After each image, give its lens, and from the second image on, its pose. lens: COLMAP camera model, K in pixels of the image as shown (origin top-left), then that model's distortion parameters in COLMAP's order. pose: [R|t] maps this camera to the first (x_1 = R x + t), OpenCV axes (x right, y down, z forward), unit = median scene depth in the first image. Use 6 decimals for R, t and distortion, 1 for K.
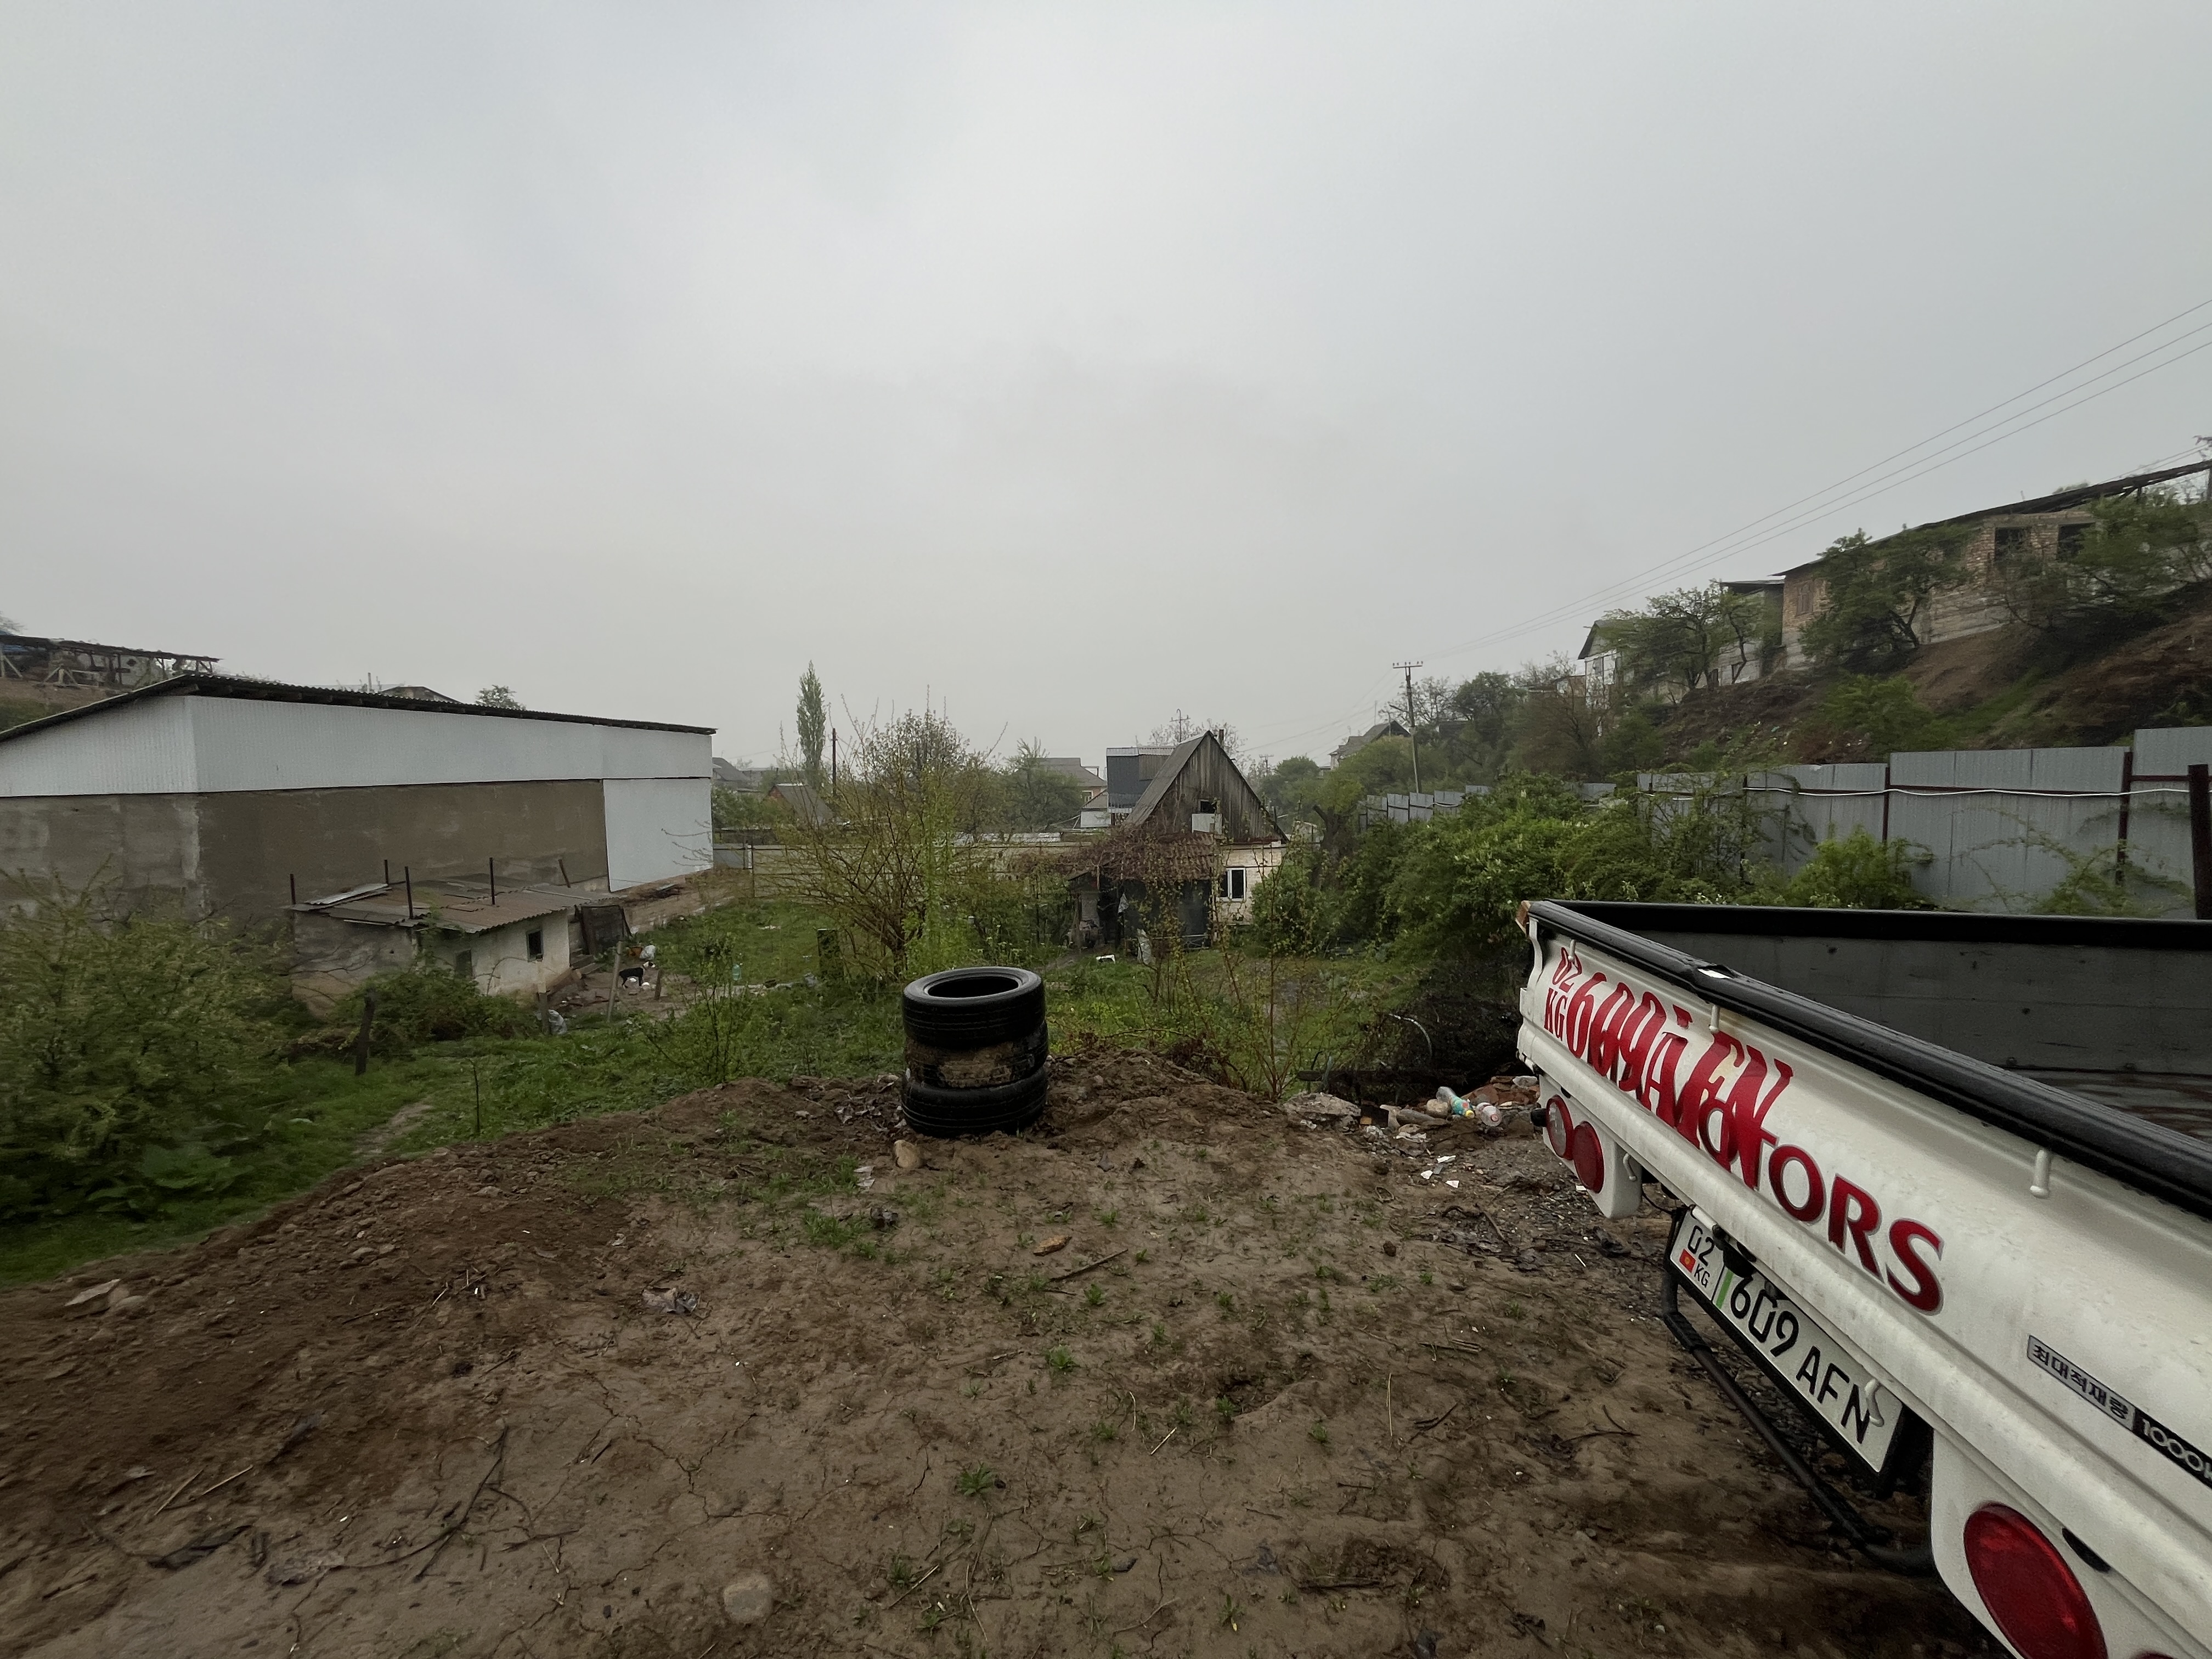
lens RADIAL K [[893.4, 0, 1106.0], [0, 893.4, 829.5], [0, 0, 1]] dist [-0.001951, -0.000543]
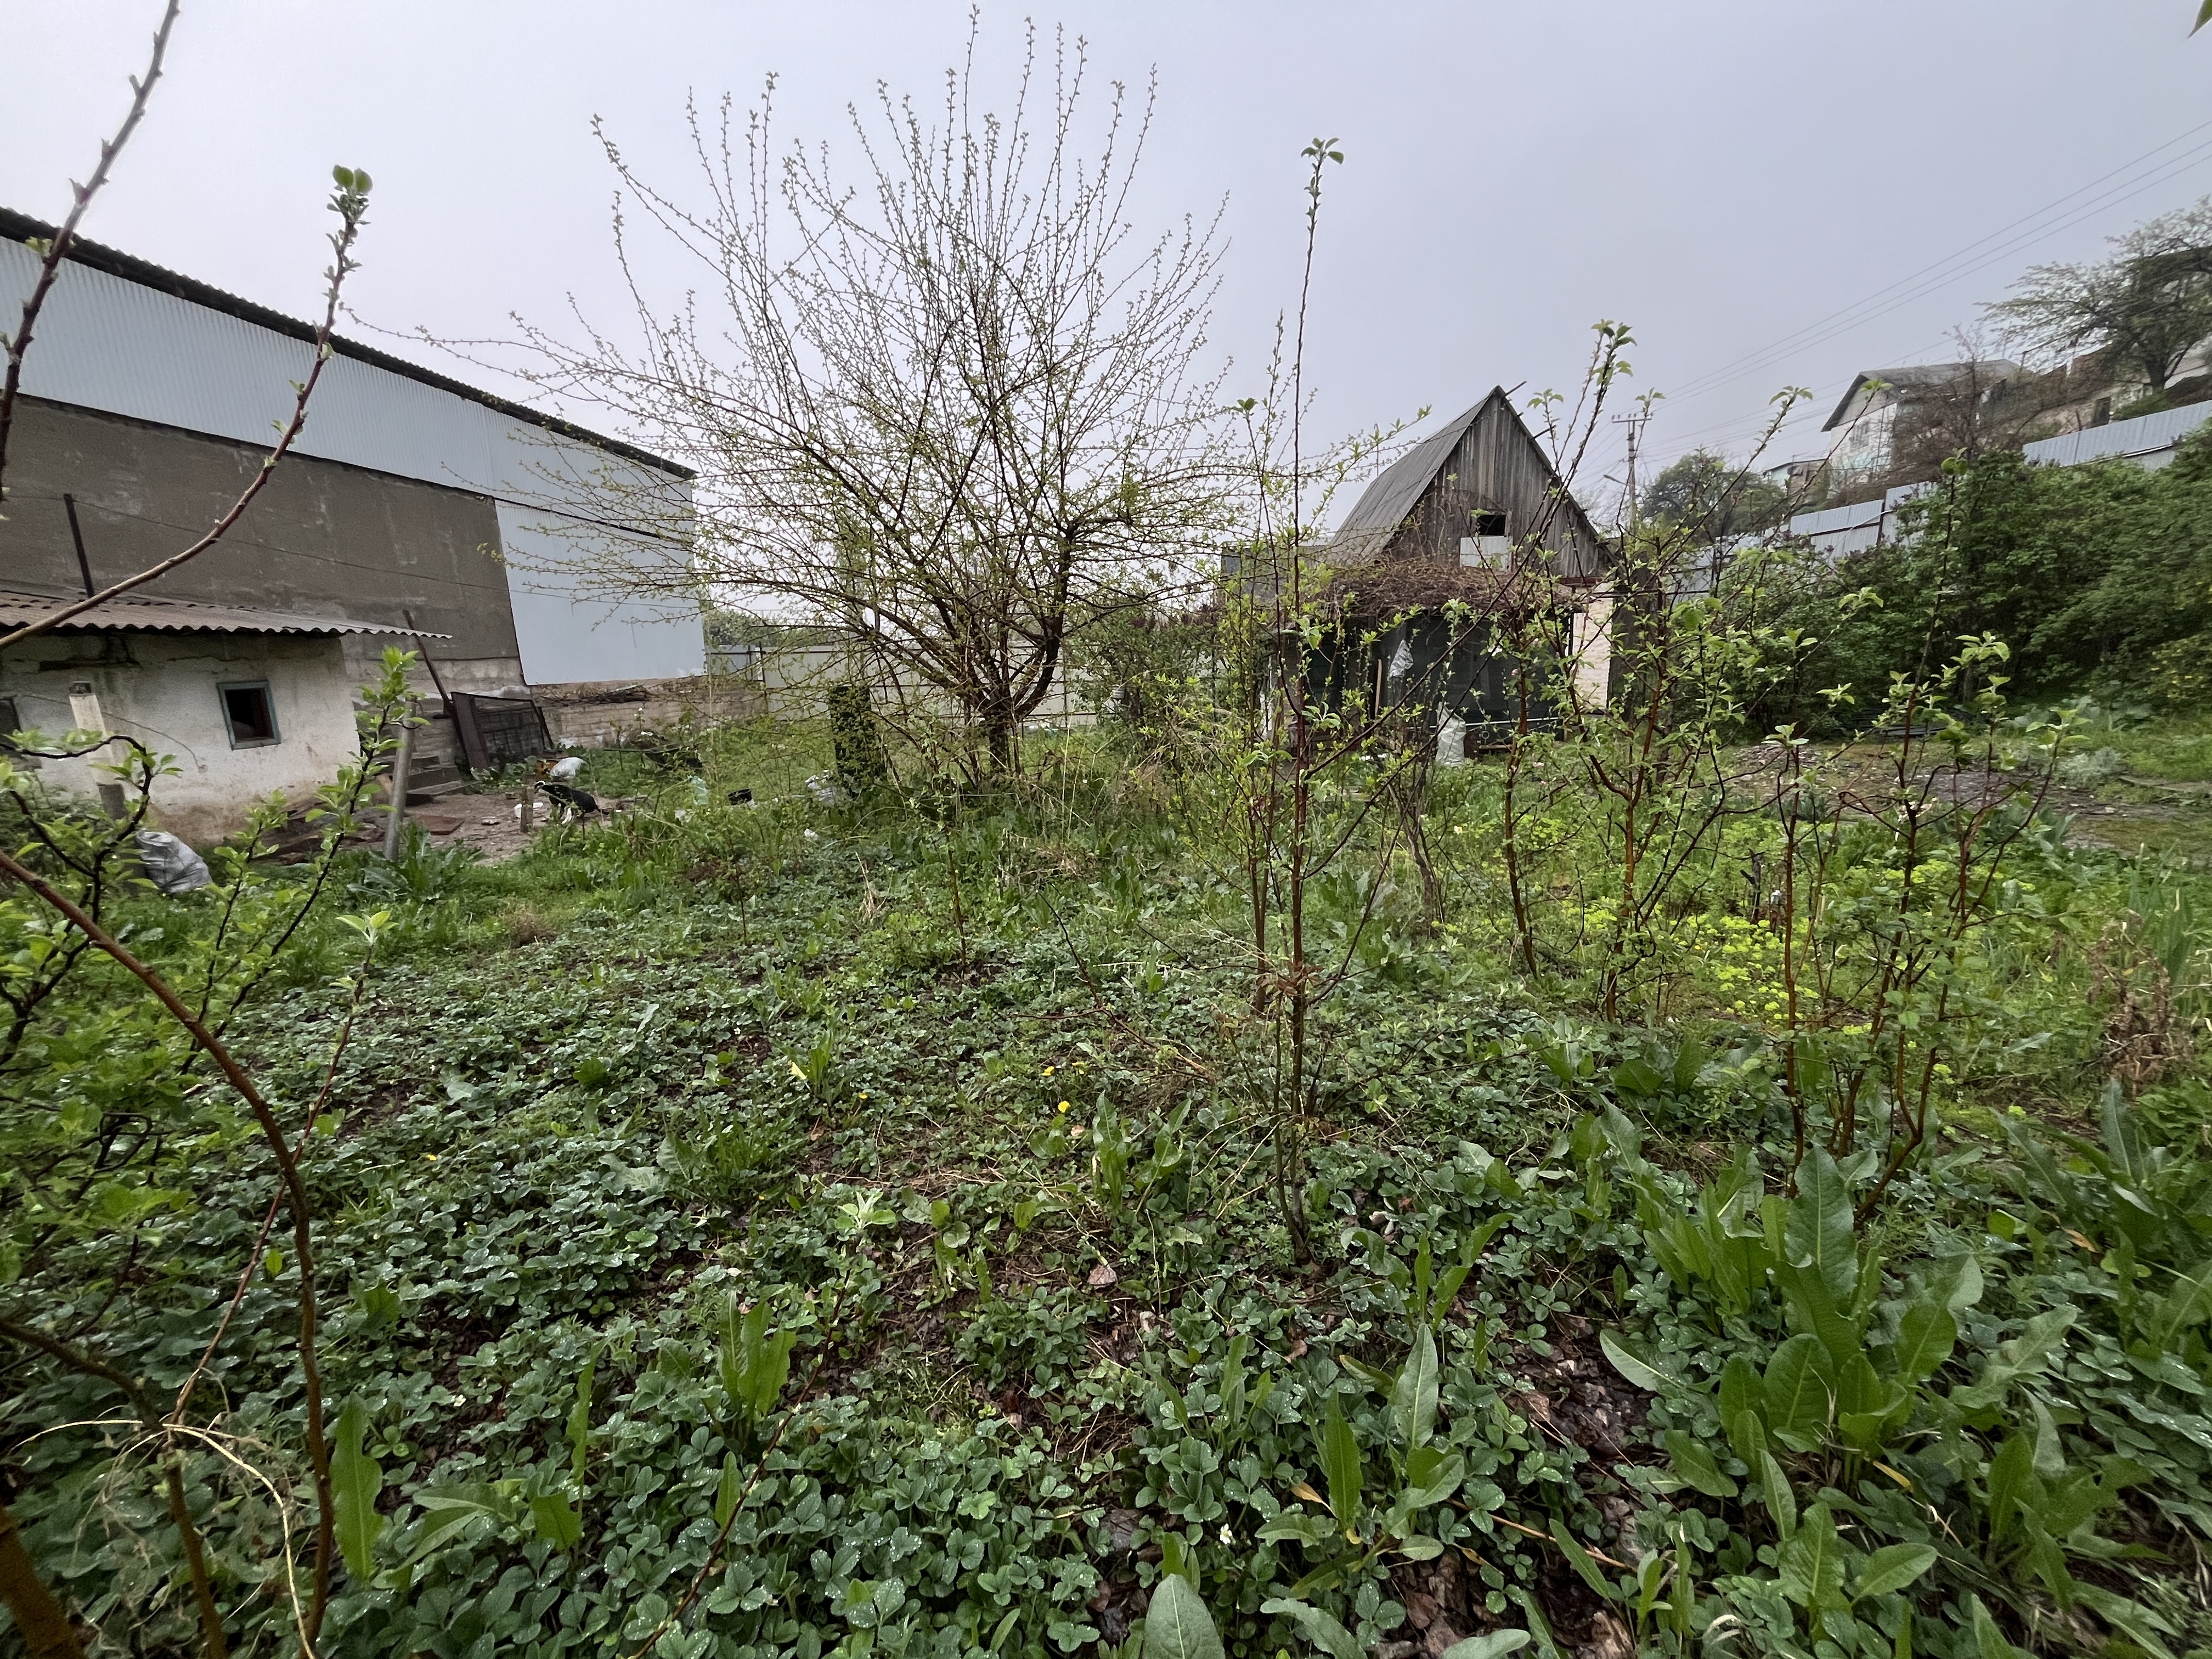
lens RADIAL K [[889.8, 0, 1100.3], [0, 889.8, 830.9], [0, 0, 1]] dist [-0.000860, -0.000333]
pose [[0.998117, -0.004328, -0.061187, -0.127690], [0.012485, 0.990960, 0.133573, 0.110673], [0.060056, -0.134086, 0.989148, 0.454046]]
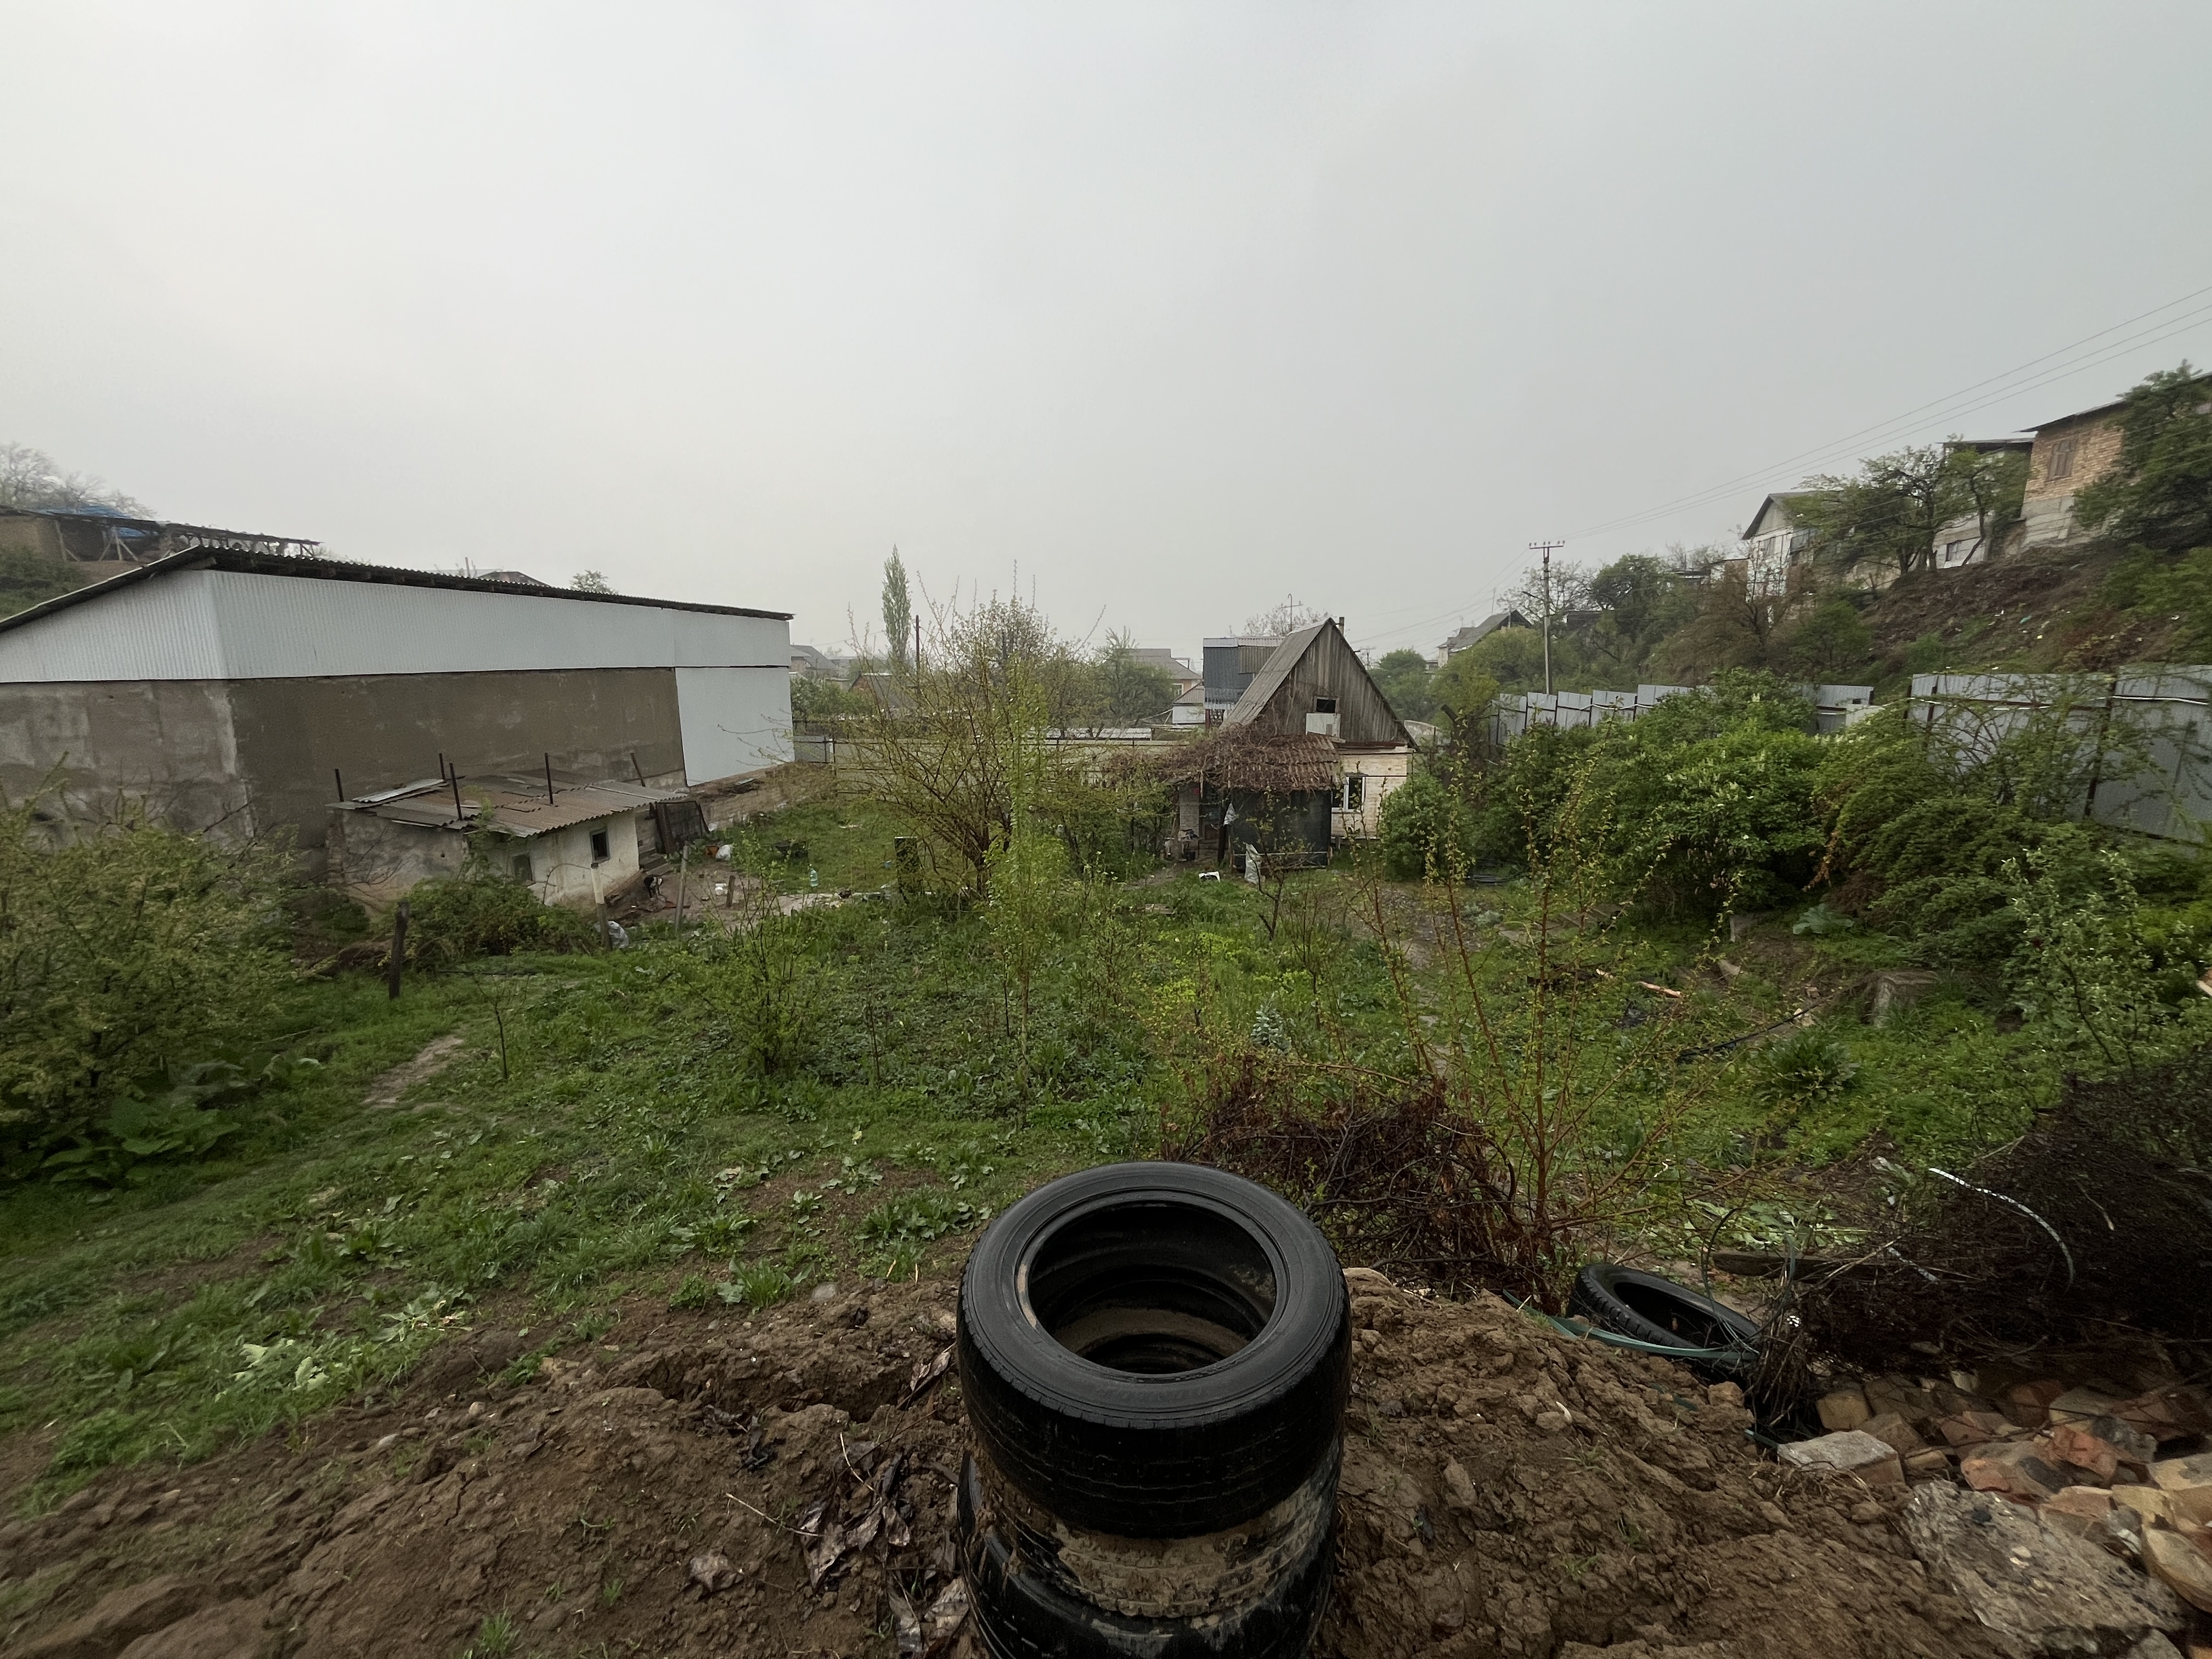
lens RADIAL K [[893.4, 0, 1106.0], [0, 893.4, 829.5], [0, 0, 1]] dist [-0.001951, -0.000543]
pose [[0.995432, 0.026063, -0.091843, -0.022059], [-0.014939, 0.992687, 0.119786, -0.007276], [0.094293, -0.117866, 0.988543, 0.105860]]
